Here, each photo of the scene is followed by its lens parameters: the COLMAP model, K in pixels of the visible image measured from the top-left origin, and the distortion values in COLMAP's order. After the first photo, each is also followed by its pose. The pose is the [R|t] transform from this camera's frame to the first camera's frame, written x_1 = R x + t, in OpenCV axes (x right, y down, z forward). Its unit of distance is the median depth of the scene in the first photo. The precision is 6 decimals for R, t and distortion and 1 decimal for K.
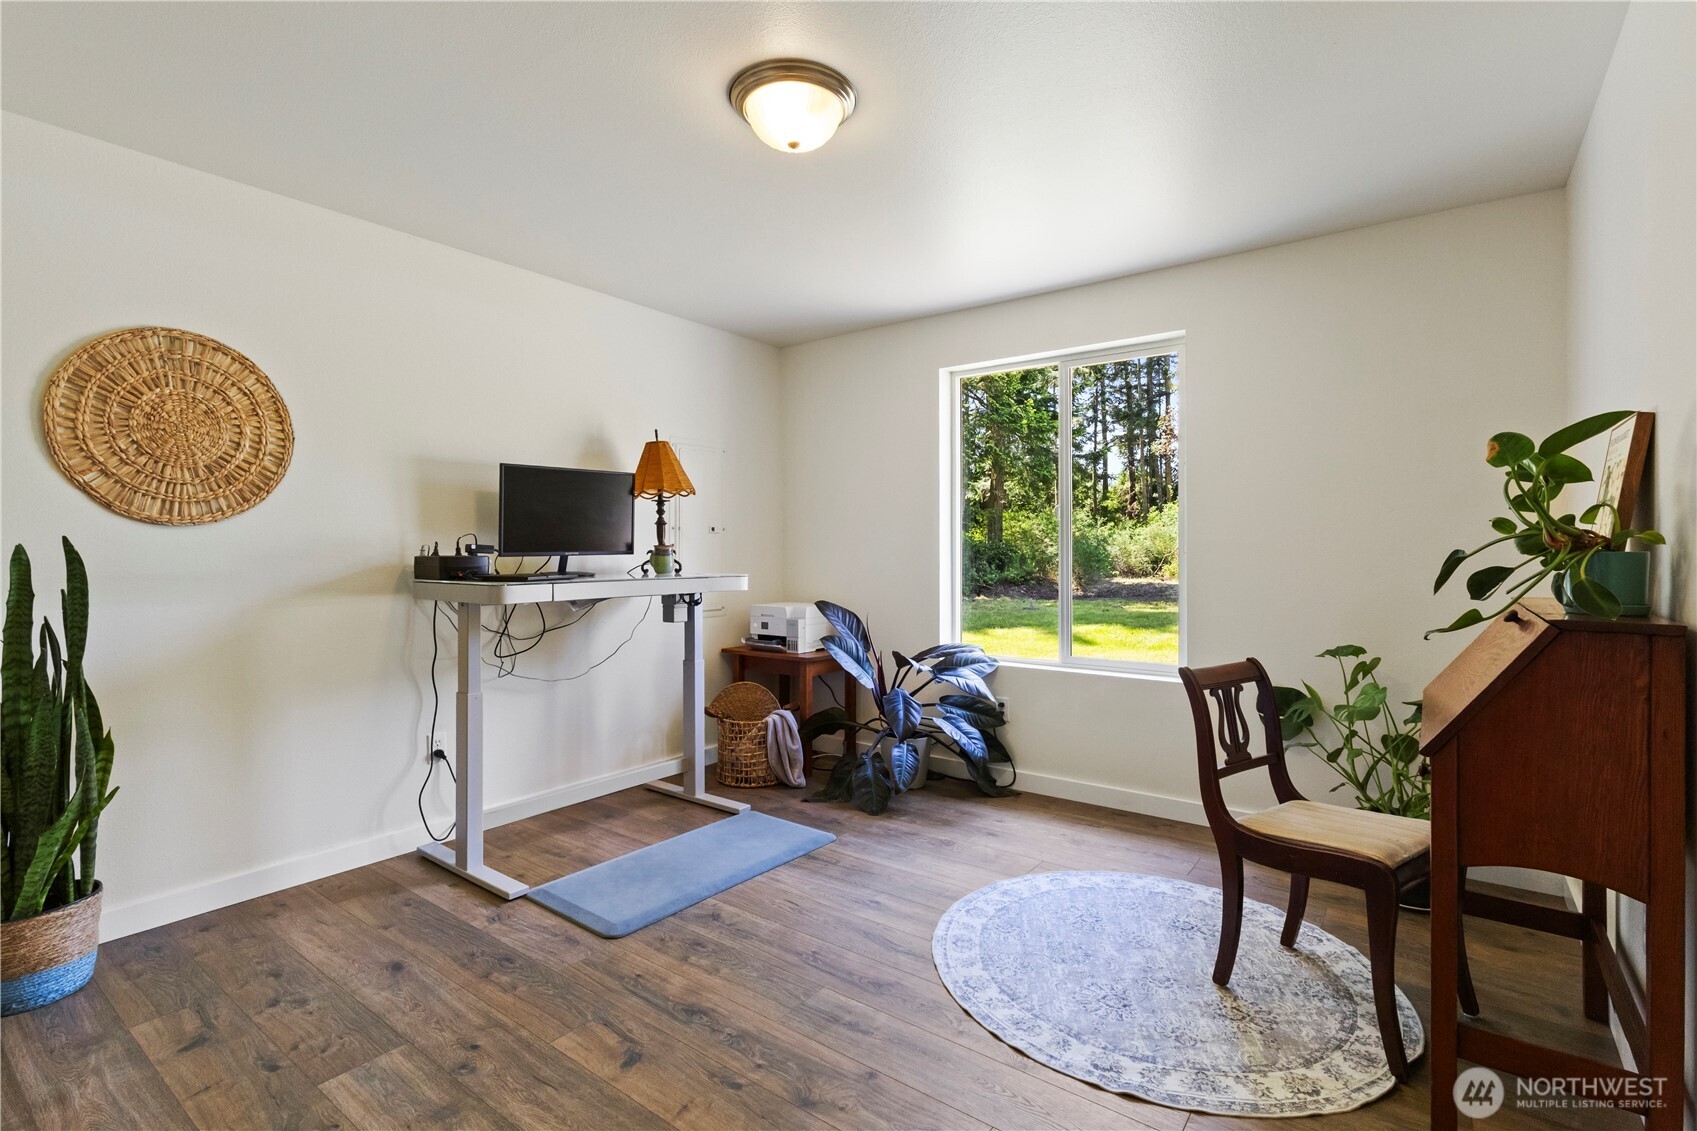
lens RADIAL K [[788.1, 0, 840.1], [0, 788.1, 554.8], [0, 0, 1]] dist [0.012680, 0.000456]
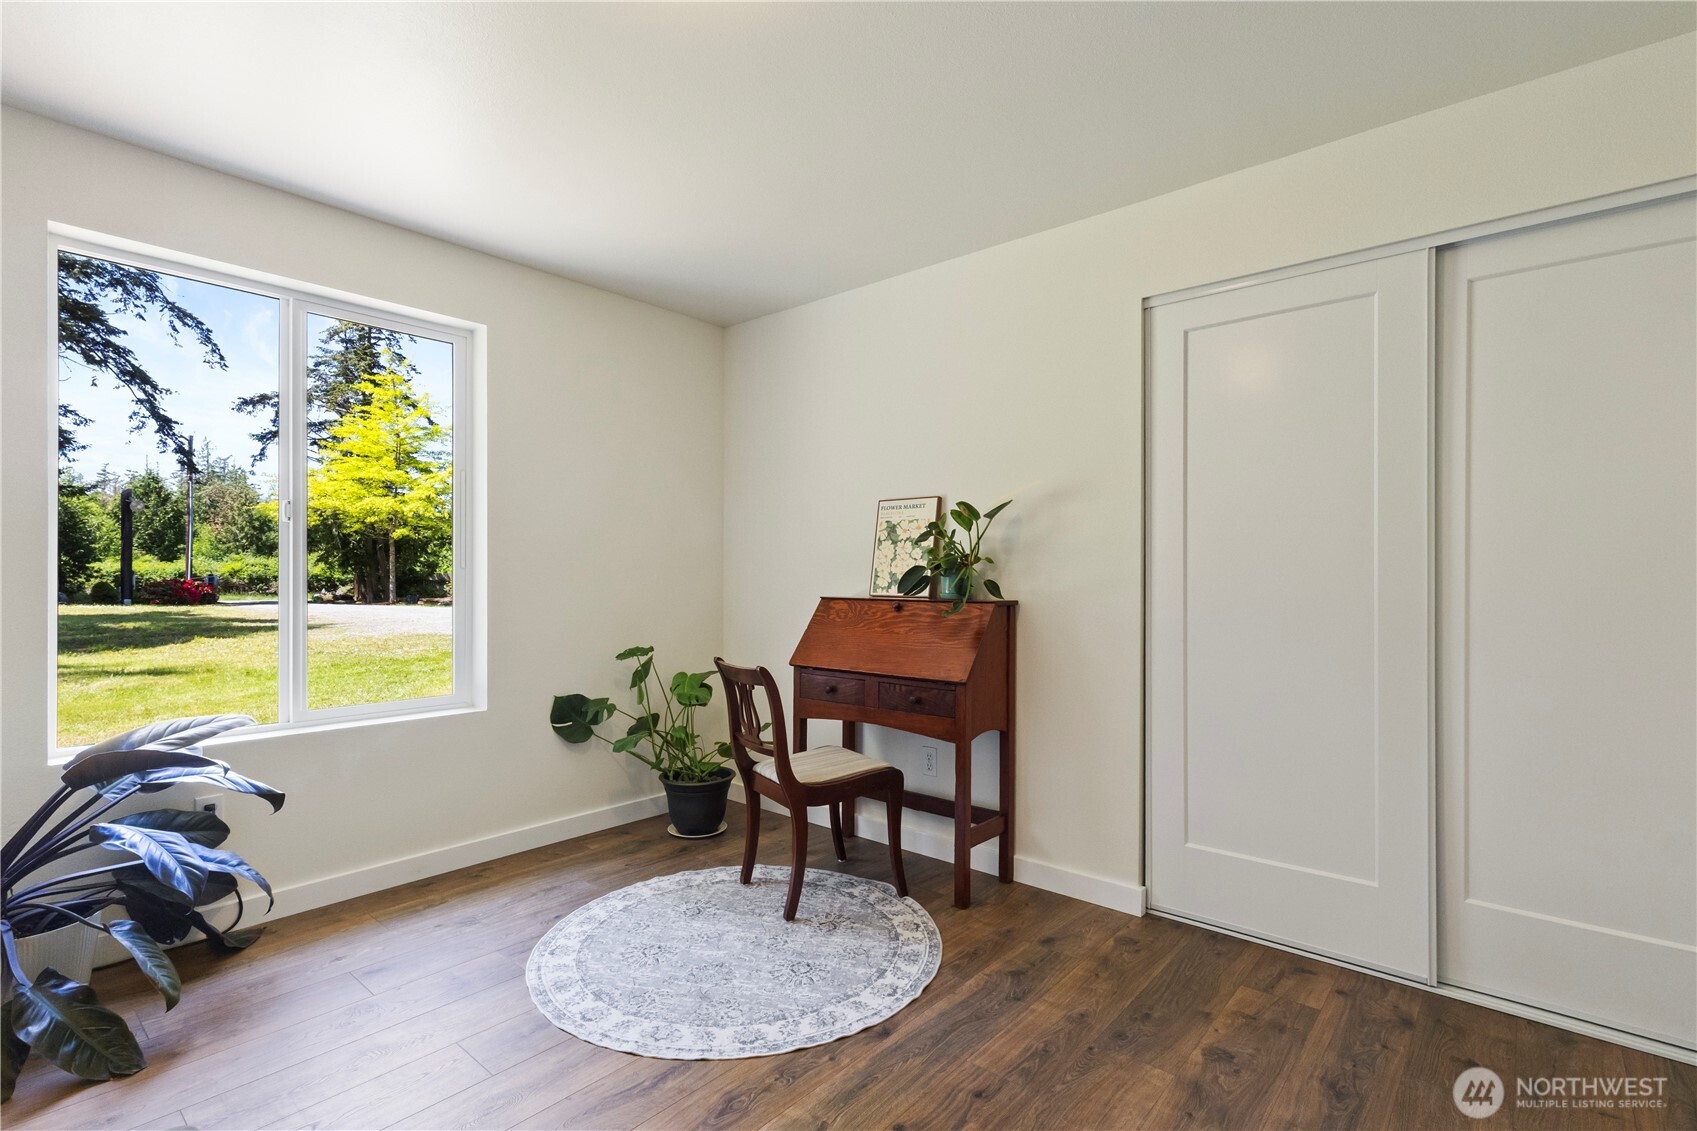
lens RADIAL K [[788.1, 0, 845.3], [0, 788.1, 573.4], [0, 0, 1]] dist [0.012680, 0.000456]
pose [[0.065150, 0.009286, 0.997832, -0.604618], [-0.000928, 0.999957, -0.009246, 0.011194], [-0.997875, -0.000324, 0.065156, 0.676142]]
